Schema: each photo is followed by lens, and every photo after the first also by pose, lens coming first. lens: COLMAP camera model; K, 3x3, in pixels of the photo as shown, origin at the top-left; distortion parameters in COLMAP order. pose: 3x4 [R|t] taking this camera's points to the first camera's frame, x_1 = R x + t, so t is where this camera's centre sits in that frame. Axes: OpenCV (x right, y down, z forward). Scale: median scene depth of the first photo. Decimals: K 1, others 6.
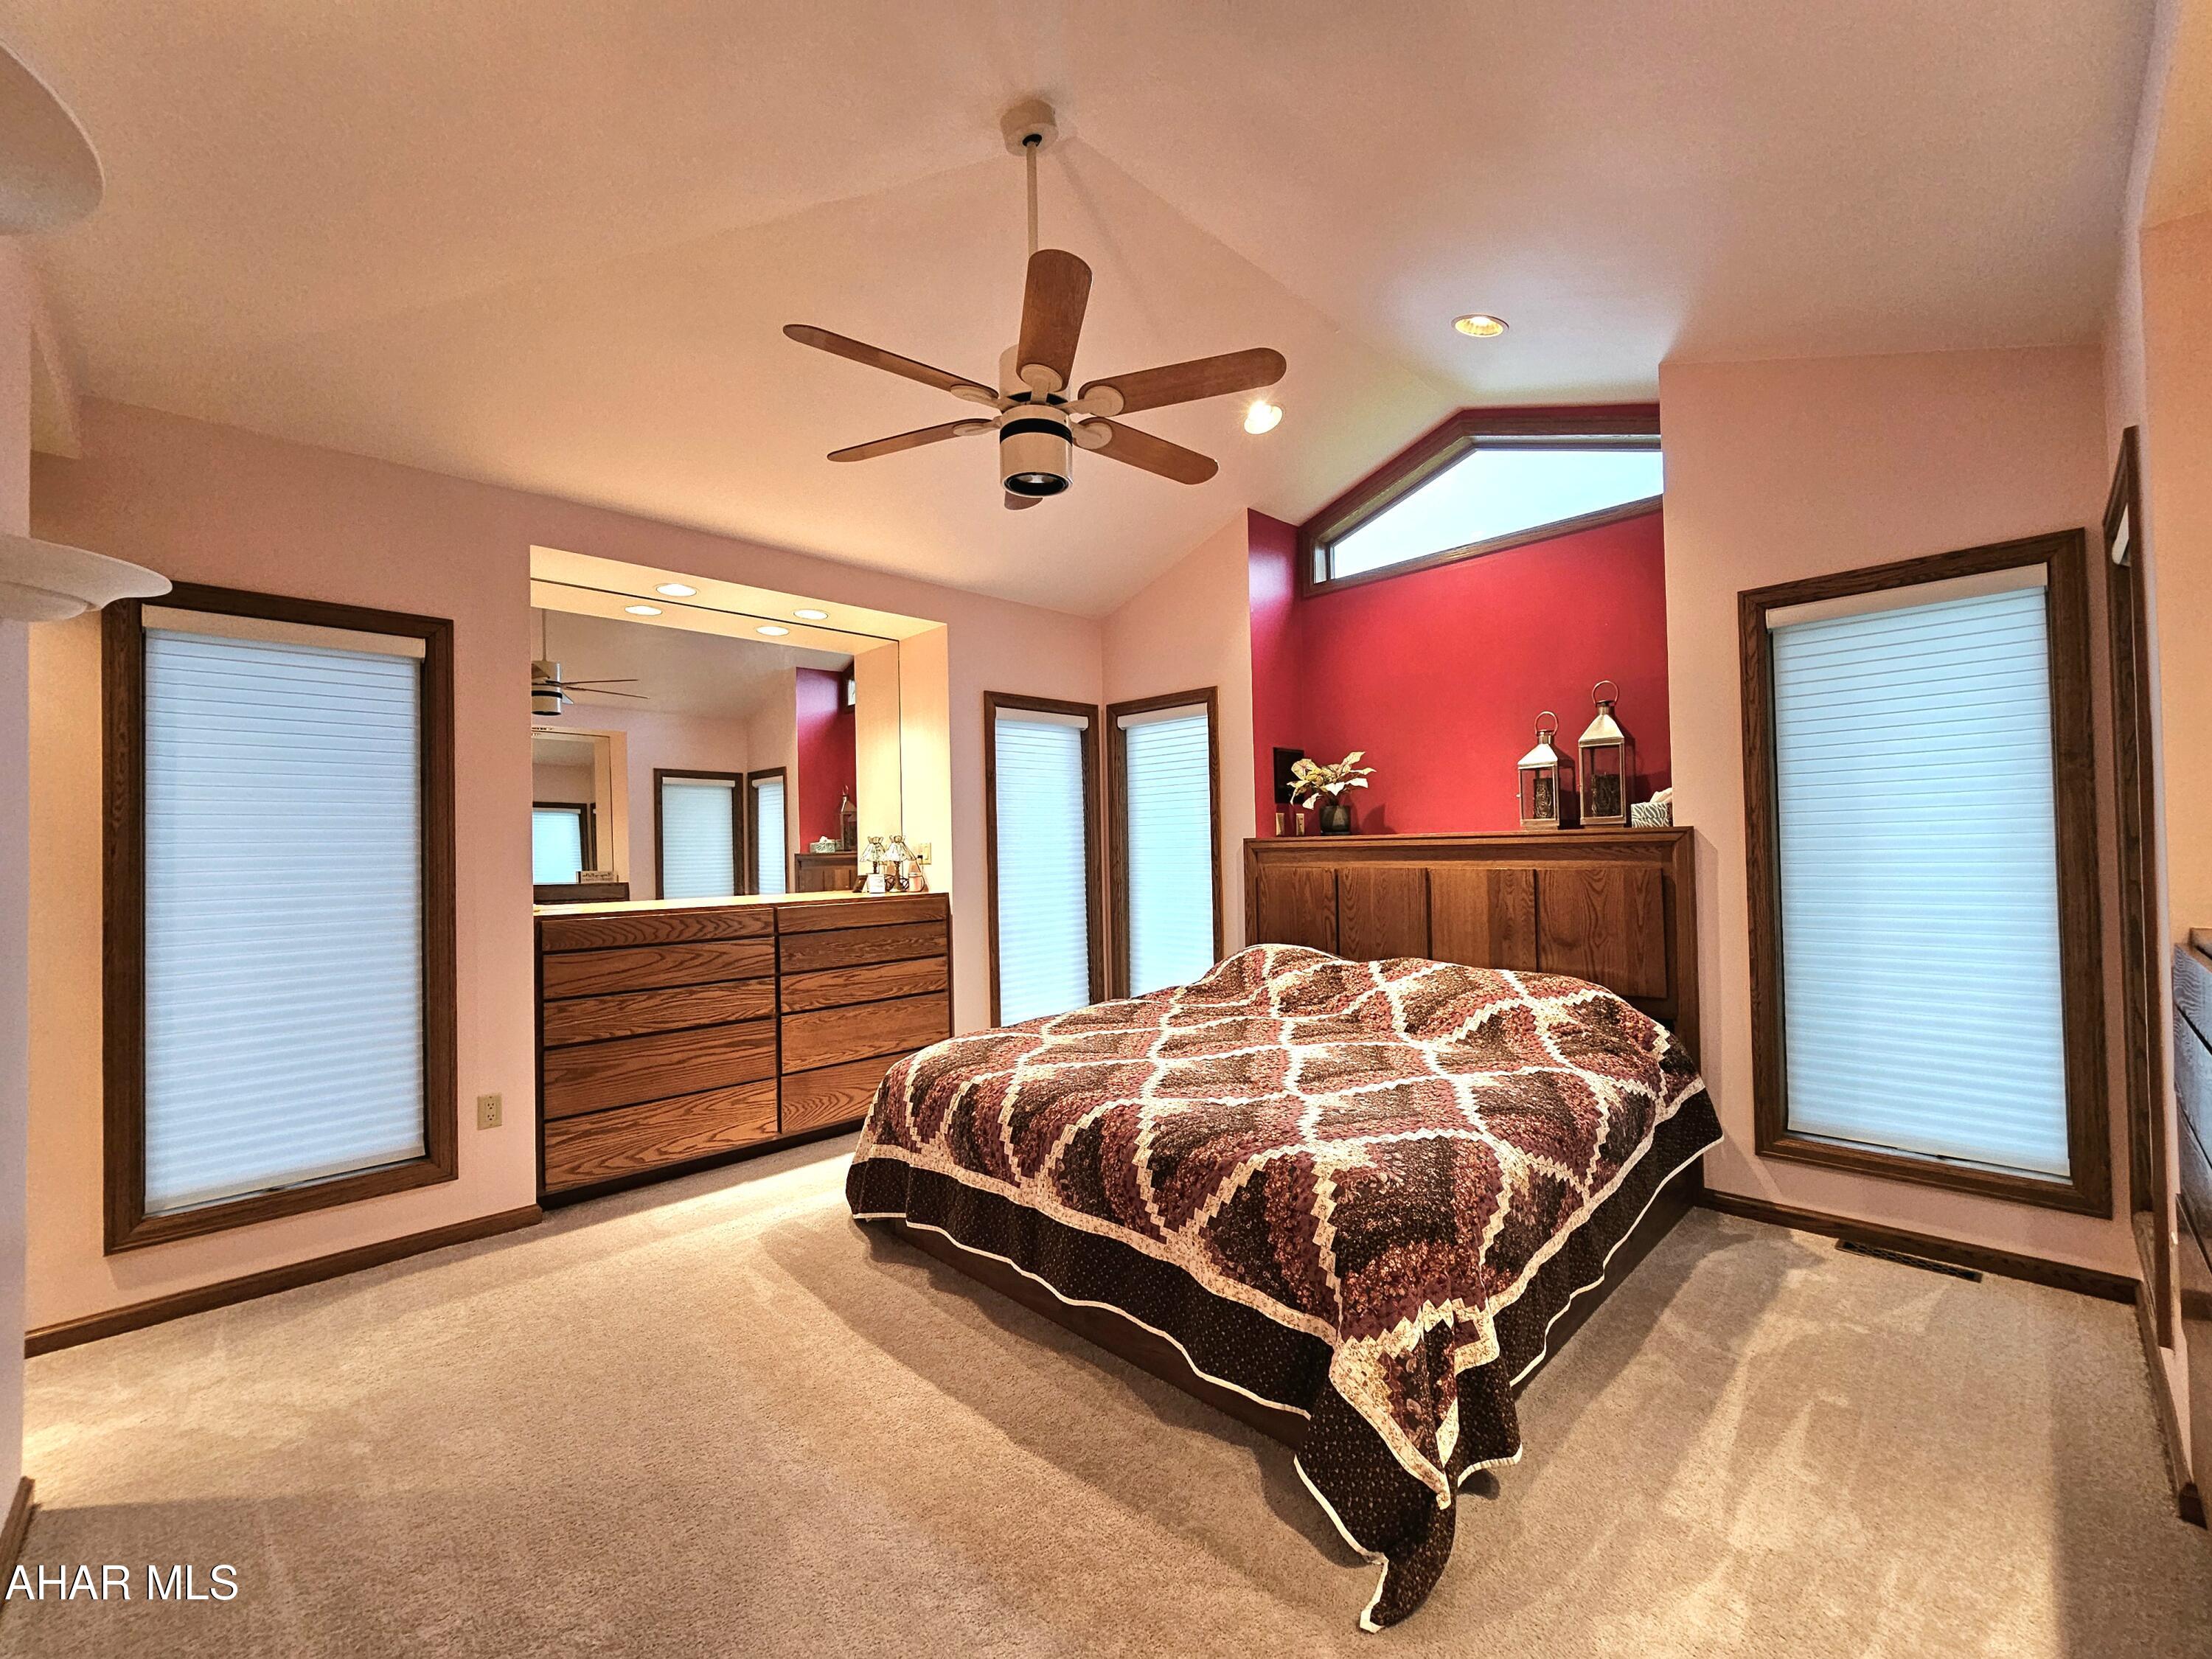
lens RADIAL K [[912.2, 0, 1105.8], [0, 912.2, 834.7], [0, 0, 1]] dist [-0.000444, -0.001418]
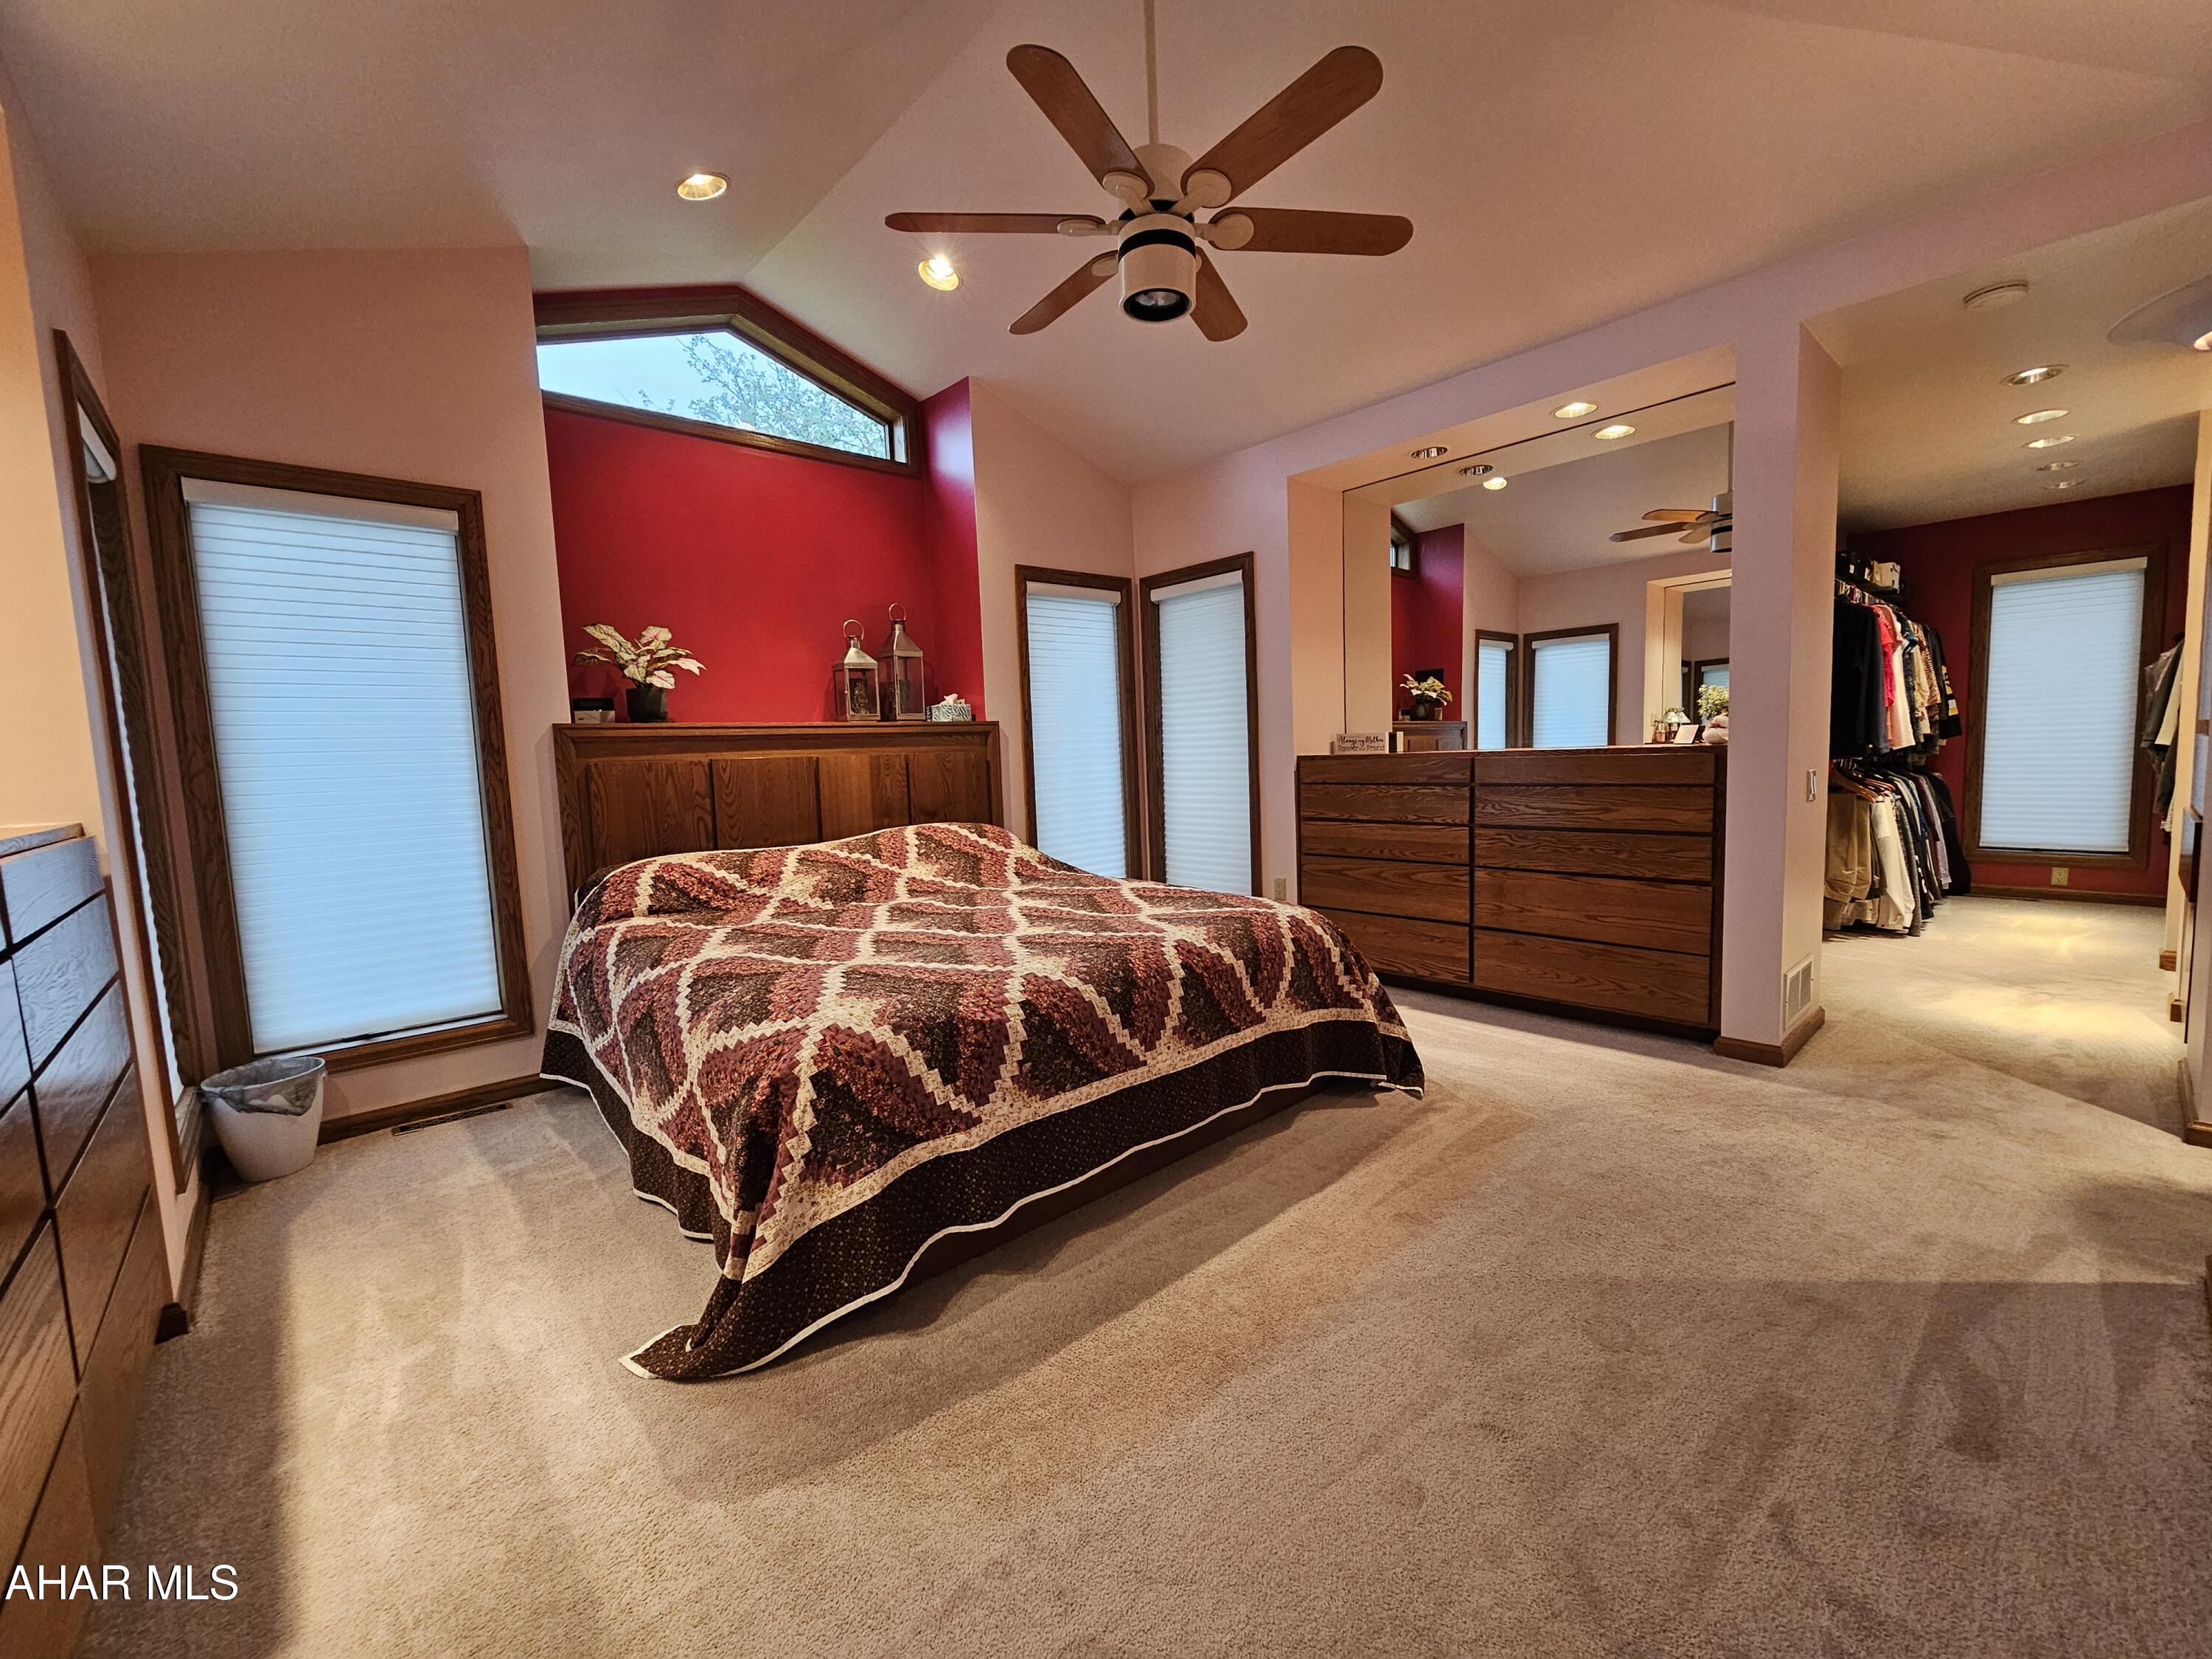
lens RADIAL K [[912.2, 0, 1105.7], [0, 912.2, 828.9], [0, 0, 1]] dist [-0.000444, -0.001418]
pose [[0.062572, -0.086953, 0.994245, -0.917005], [0.003429, 0.996210, 0.086909, 0.041186], [-0.998035, -0.002029, 0.062633, 0.851423]]
